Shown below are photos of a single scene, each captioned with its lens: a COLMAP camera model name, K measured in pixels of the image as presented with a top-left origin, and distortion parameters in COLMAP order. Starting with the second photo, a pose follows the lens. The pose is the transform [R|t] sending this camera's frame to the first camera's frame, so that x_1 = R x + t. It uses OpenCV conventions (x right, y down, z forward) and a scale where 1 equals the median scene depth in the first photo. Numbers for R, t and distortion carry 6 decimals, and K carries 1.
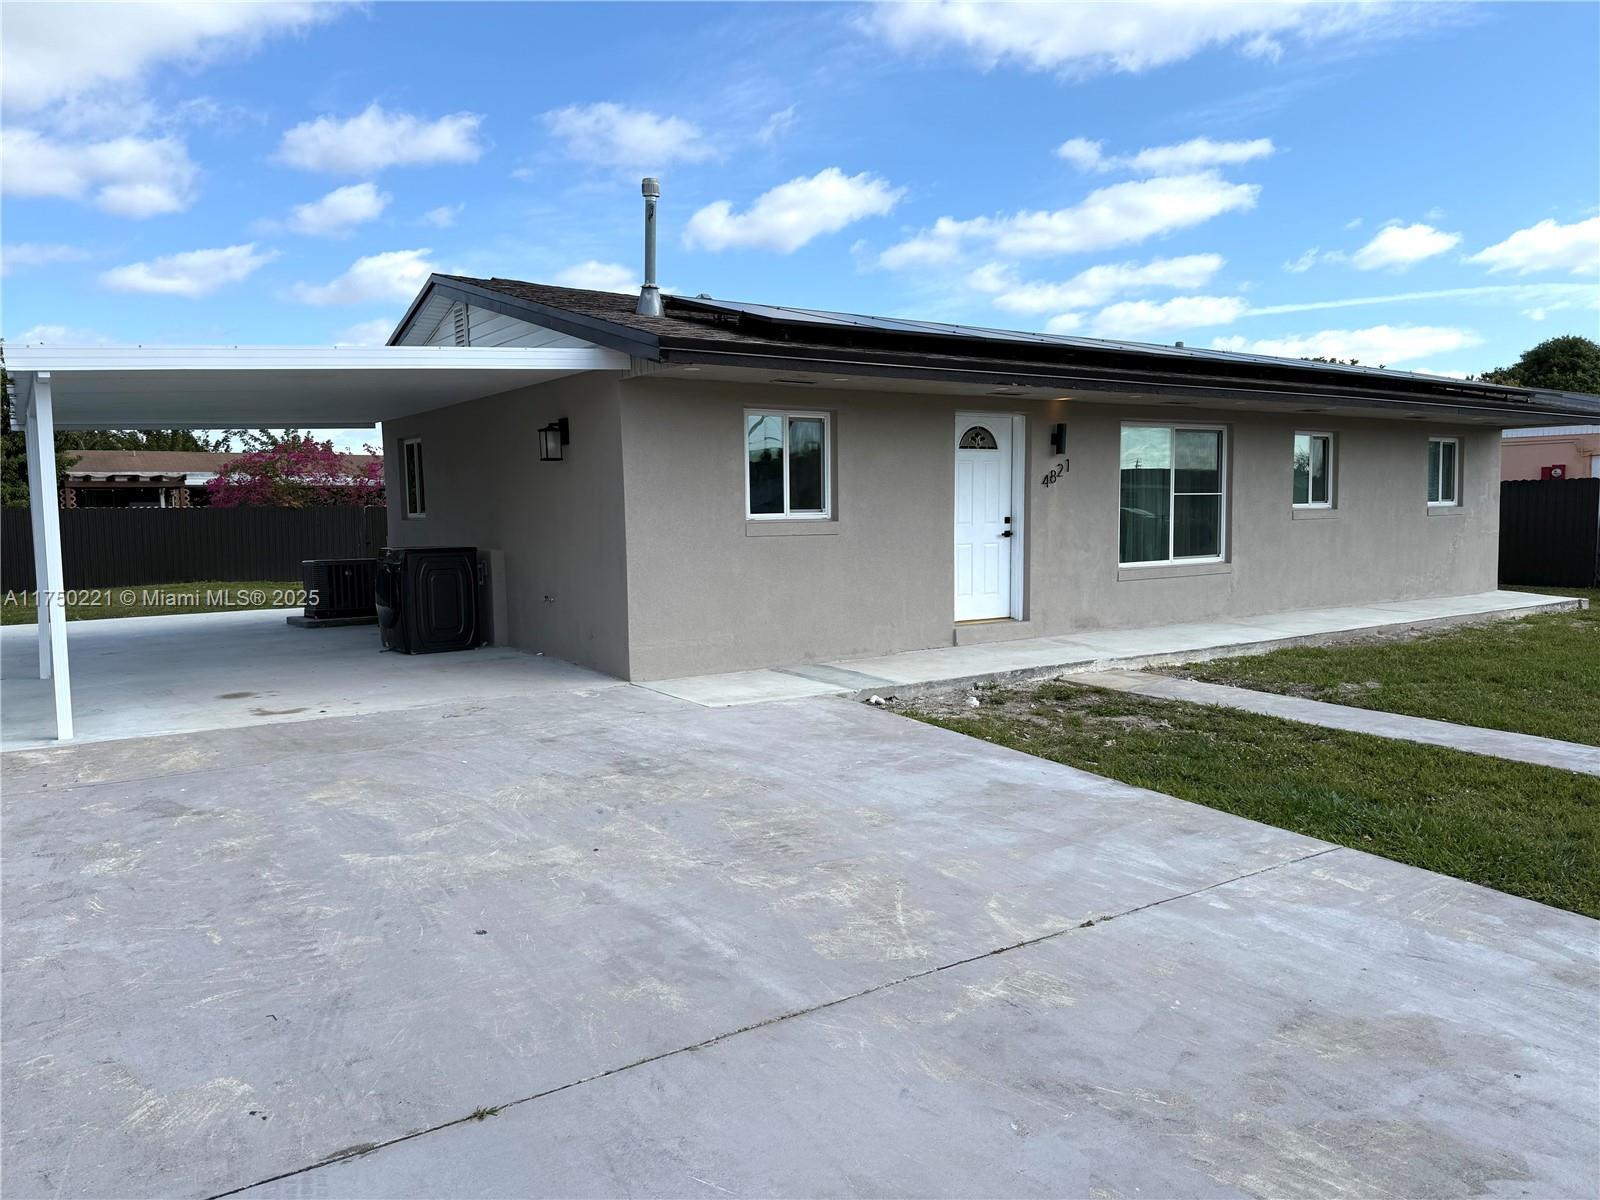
lens RADIAL K [[1129.8, 0, 809.1], [0, 1129.8, 614.7], [0, 0, 1]] dist [0.045885, -0.051070]
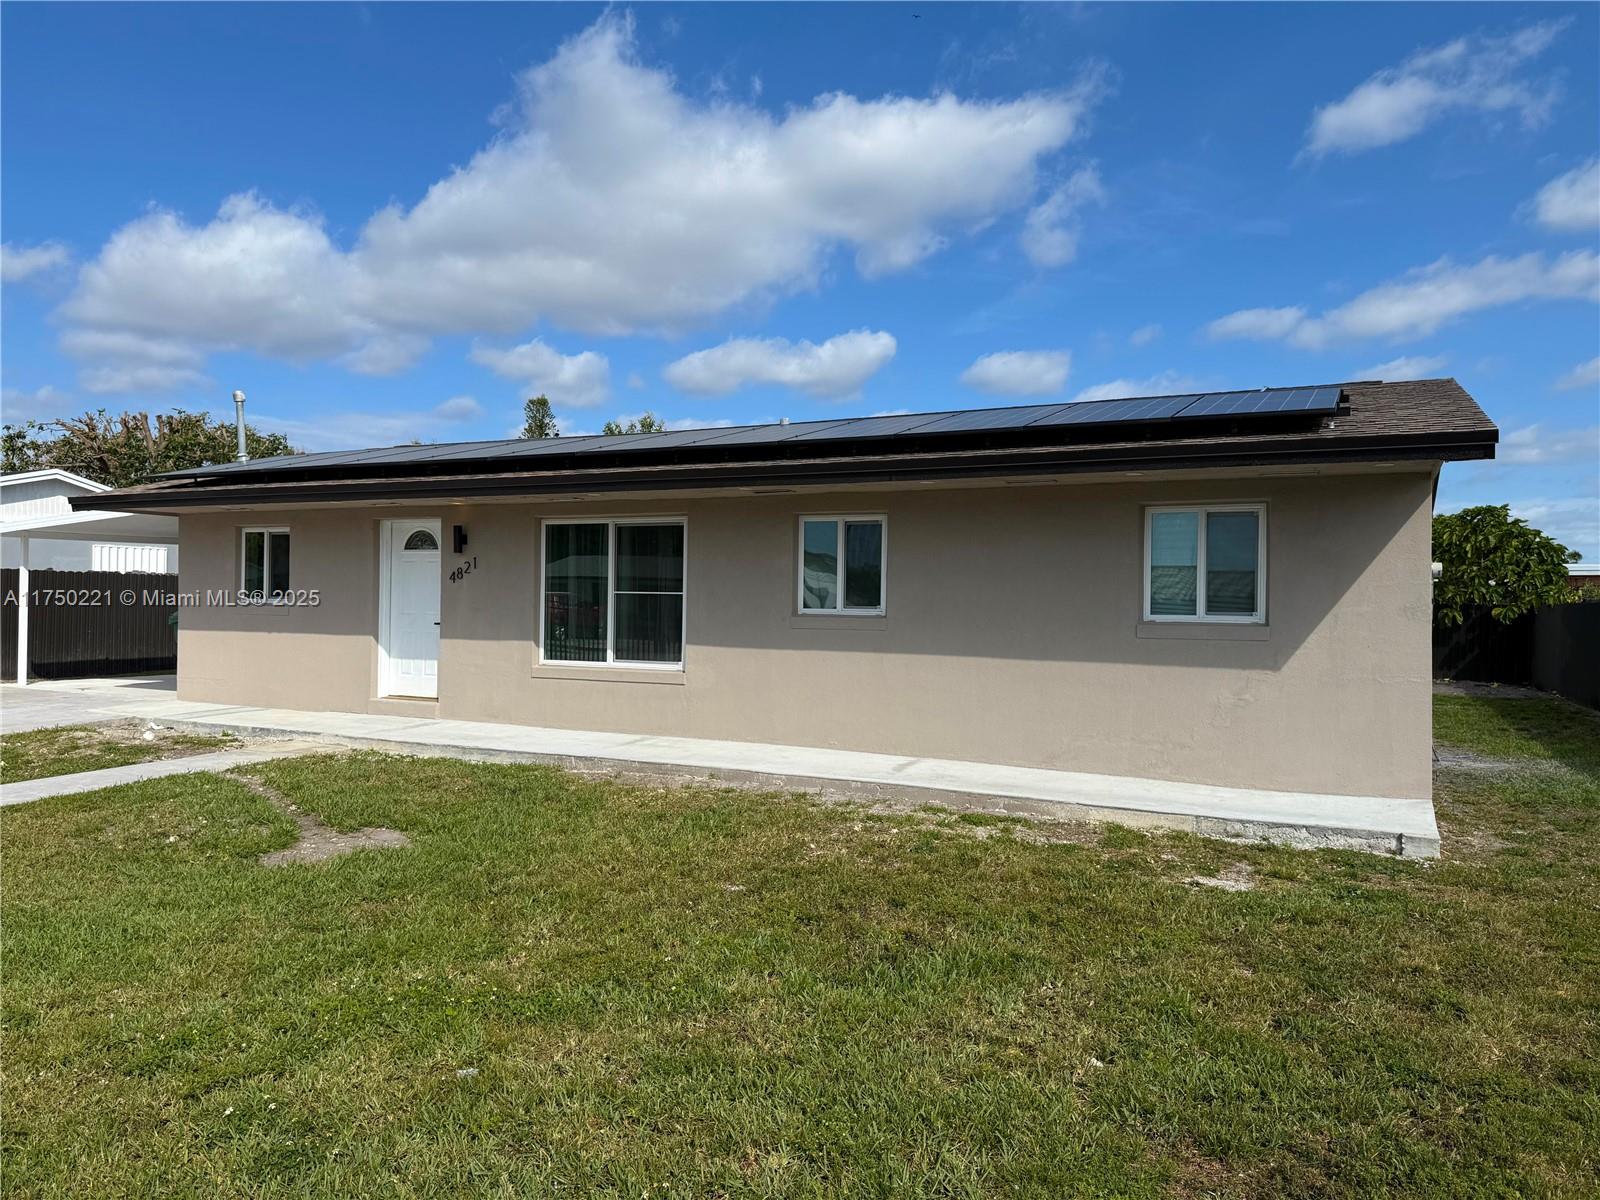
lens RADIAL K [[1129.8, 0, 832.0], [0, 1129.8, 565.7], [0, 0, 1]] dist [0.045885, -0.051070]
pose [[0.479418, -0.012057, -0.877504, 2.567871], [-0.102513, 0.992291, -0.069642, -0.168466], [0.871579, 0.123343, 0.474486, 1.460820]]
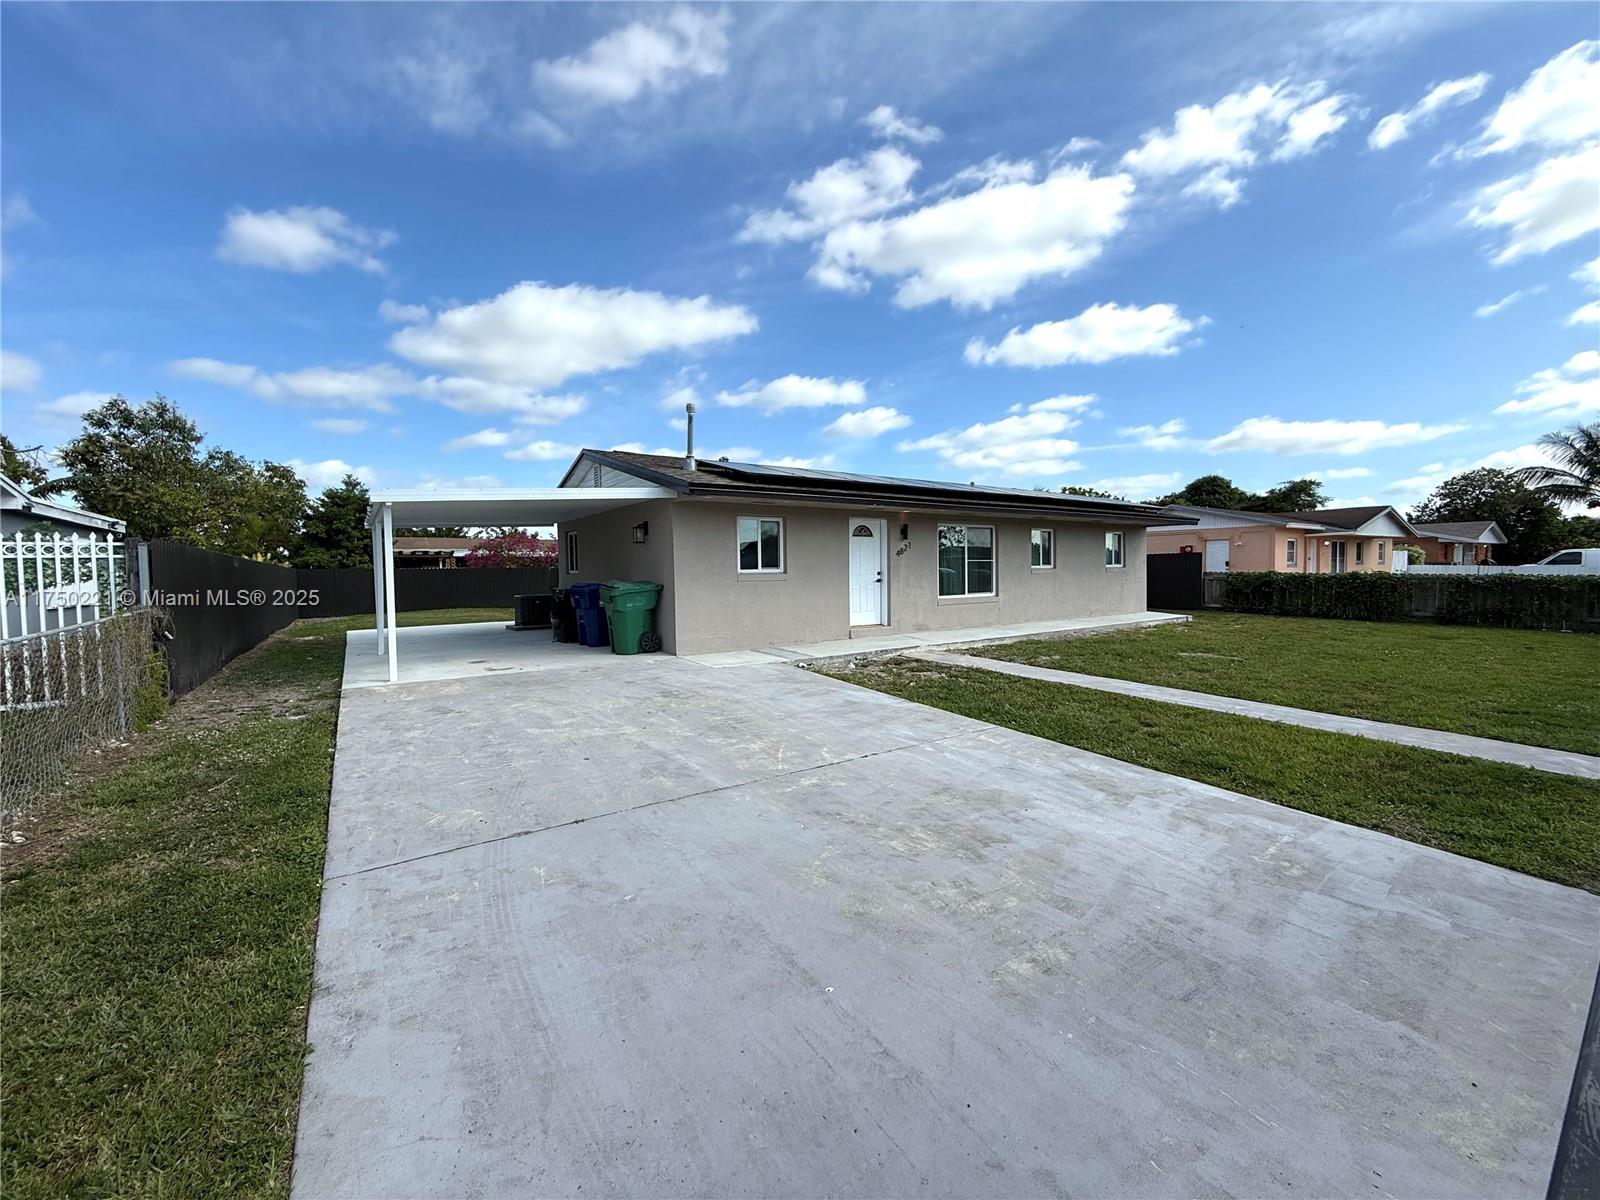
lens RADIAL K [[636.5, 0, 798.7], [0, 636.5, 599.9], [0, 0, 1]] dist [-0.000211, -0.000784]
pose [[0.999999, -0.000048, -0.001351, 0.075437], [-0.000012, 0.998997, -0.044780, 0.016919], [0.001352, 0.044779, 0.998996, -0.147496]]
